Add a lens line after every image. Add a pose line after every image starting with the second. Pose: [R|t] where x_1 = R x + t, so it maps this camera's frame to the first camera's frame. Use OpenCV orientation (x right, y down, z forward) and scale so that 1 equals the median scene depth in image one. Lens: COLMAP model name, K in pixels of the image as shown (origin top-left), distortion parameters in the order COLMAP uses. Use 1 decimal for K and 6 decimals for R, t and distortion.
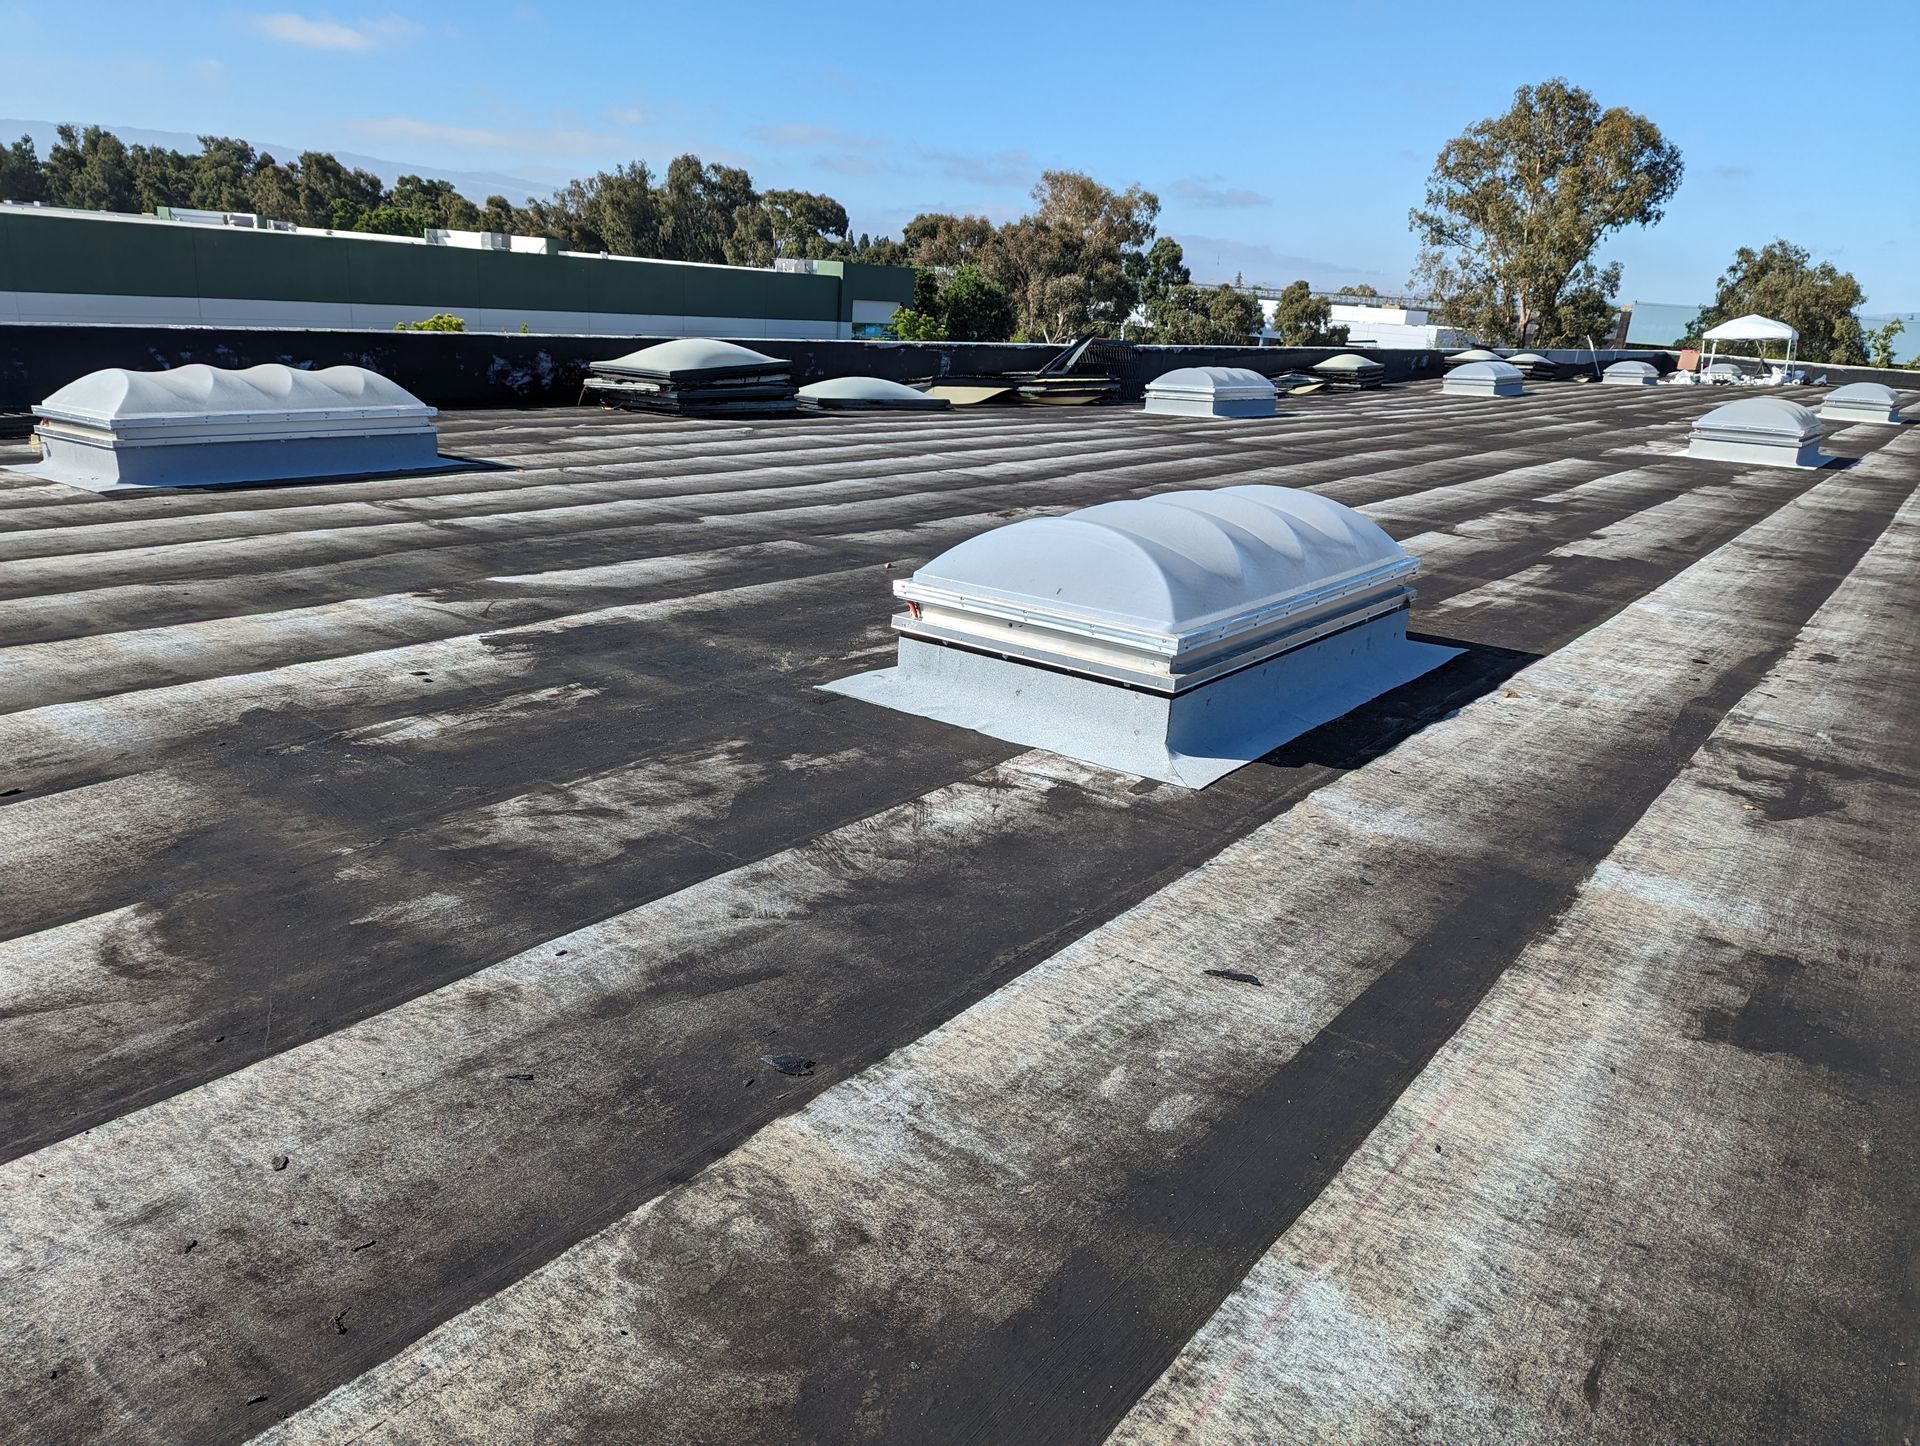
lens RADIAL K [[1350.7, 0, 959.1], [0, 1350.7, 708.4], [0, 0, 1]] dist [0.052020, -0.048647]
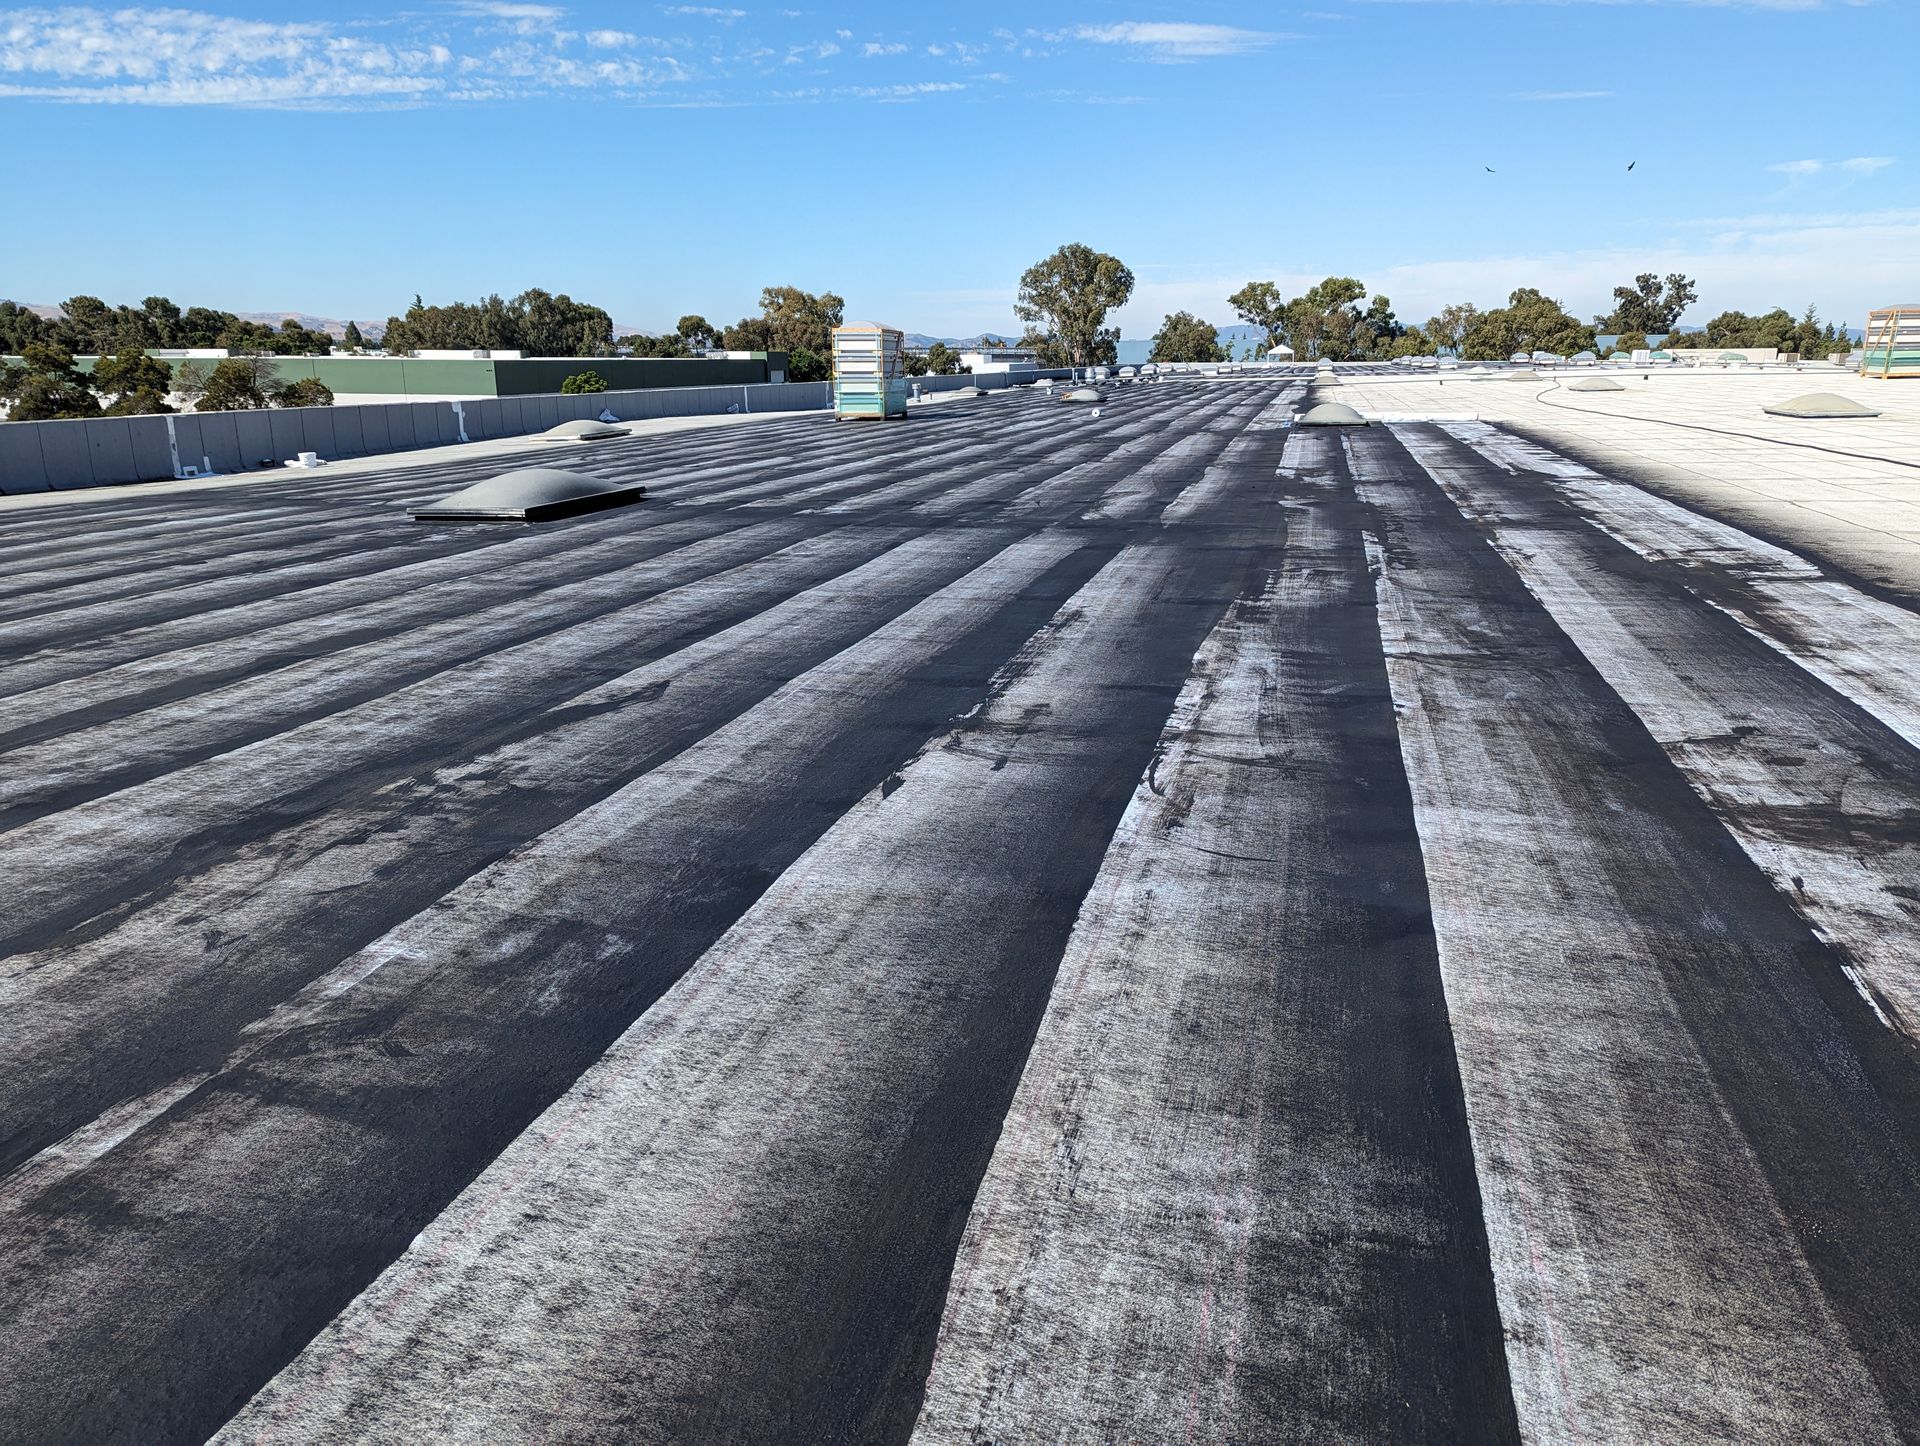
lens RADIAL K [[1350.7, 0, 984.3], [0, 1350.7, 690.0], [0, 0, 1]] dist [0.052020, -0.048647]
pose [[0.908525, -0.171909, 0.380828, -0.595582], [0.190103, 0.981709, -0.010369, 0.208949], [-0.372080, 0.081817, 0.924588, -0.810705]]
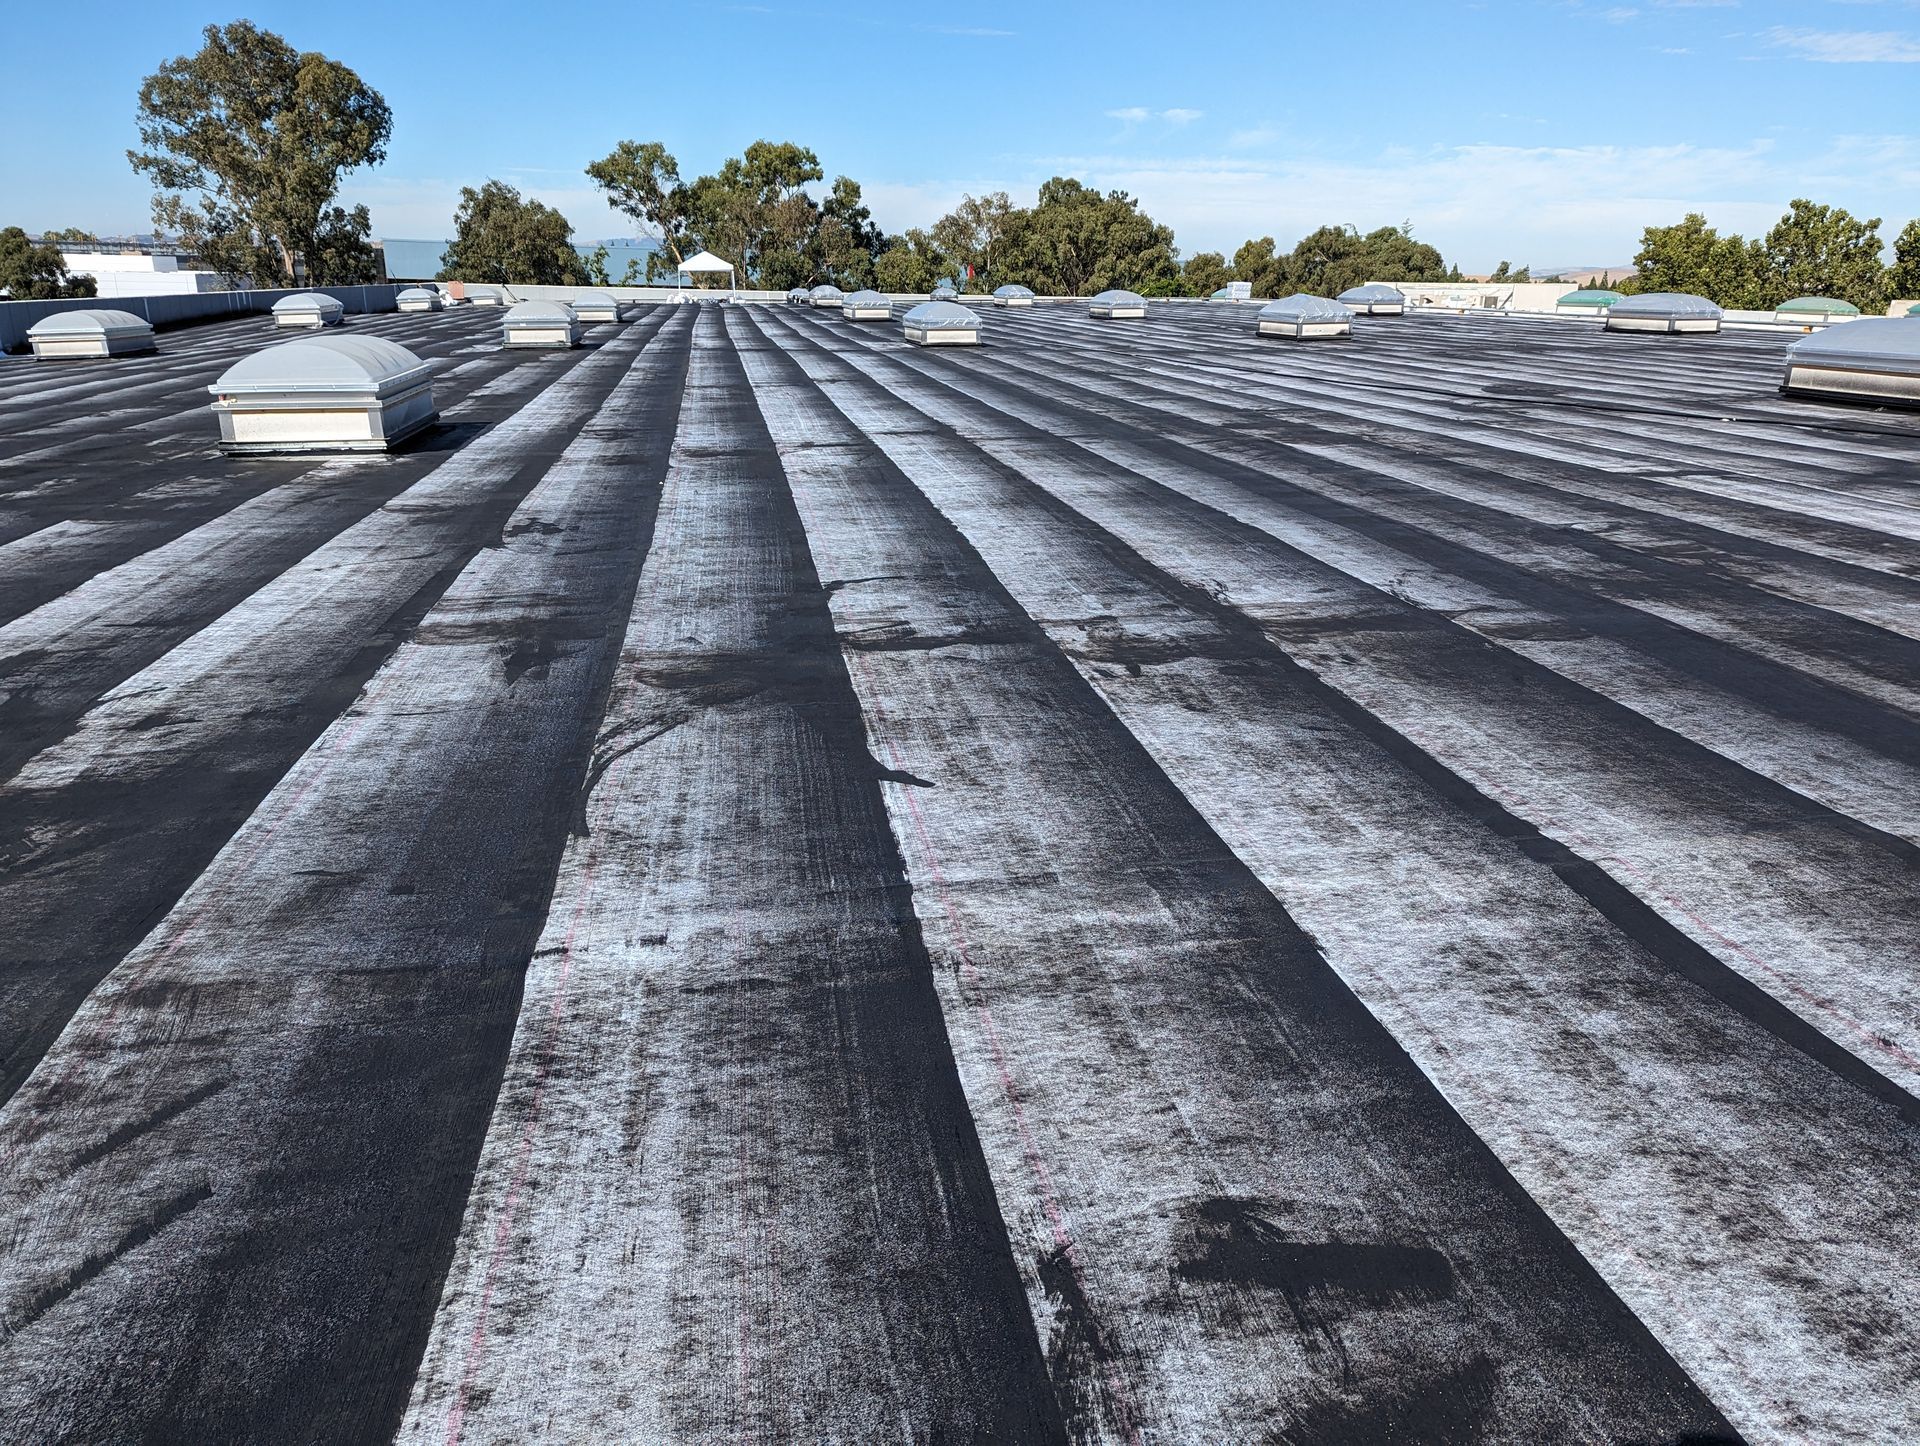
lens RADIAL K [[1350.7, 0, 982.5], [0, 1350.7, 726.4], [0, 0, 1]] dist [0.052020, -0.048647]
pose [[0.666467, -0.289608, 0.686985, -0.047098], [0.252657, 0.954676, 0.157346, 0.019374], [-0.701417, 0.068706, 0.709432, -0.070877]]
